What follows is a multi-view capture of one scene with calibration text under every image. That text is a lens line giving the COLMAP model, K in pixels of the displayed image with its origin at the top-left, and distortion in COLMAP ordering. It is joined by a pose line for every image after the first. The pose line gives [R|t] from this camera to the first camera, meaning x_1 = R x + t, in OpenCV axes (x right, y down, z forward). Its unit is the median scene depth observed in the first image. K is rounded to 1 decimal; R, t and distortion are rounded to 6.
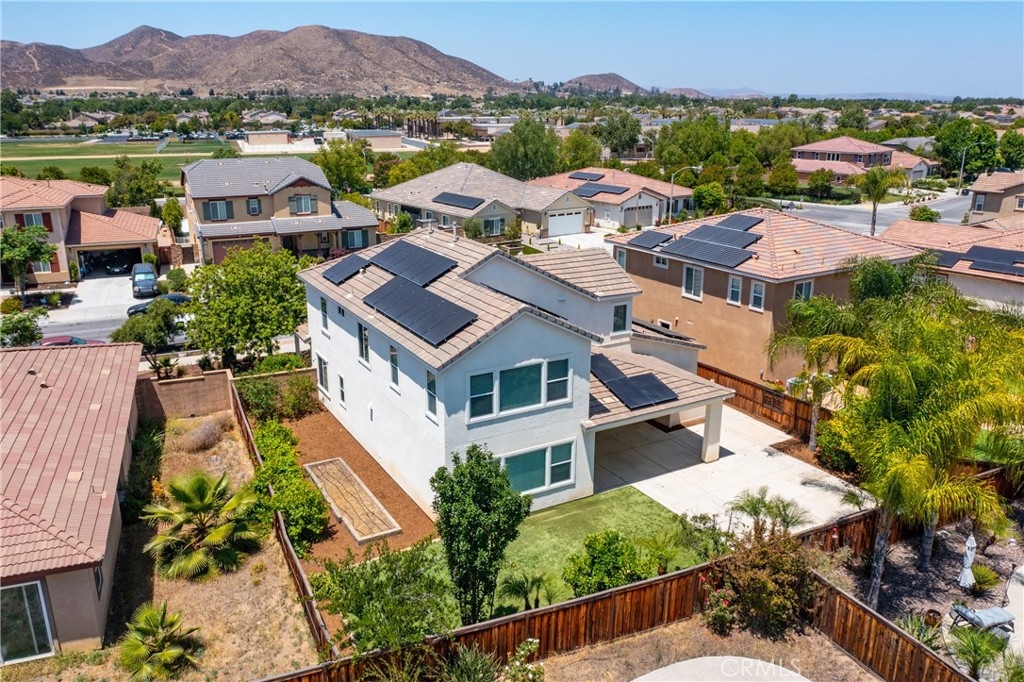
lens RADIAL K [[799.0, 0, 513.2], [0, 799.0, 347.4], [0, 0, 1]] dist [-0.012913, -0.004015]
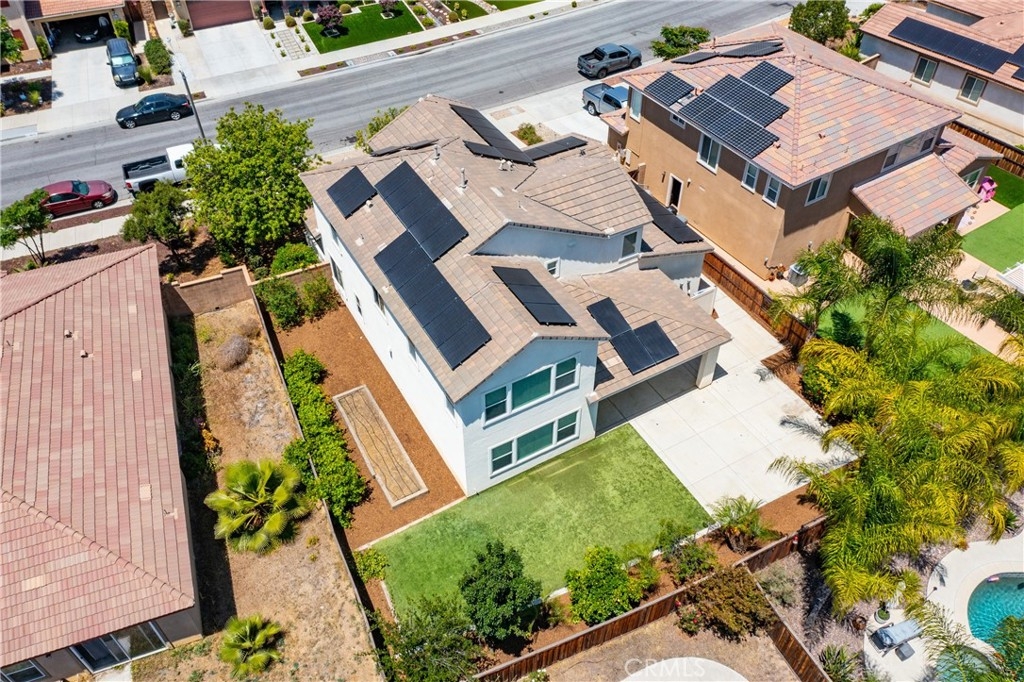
lens RADIAL K [[799.0, 0, 513.2], [0, 799.0, 347.4], [0, 0, 1]] dist [-0.012913, -0.004015]
pose [[0.999983, -0.002311, -0.005373, -0.008569], [0.004517, 0.888794, 0.458284, -0.456557], [0.003716, -0.458300, 0.888790, 0.057952]]
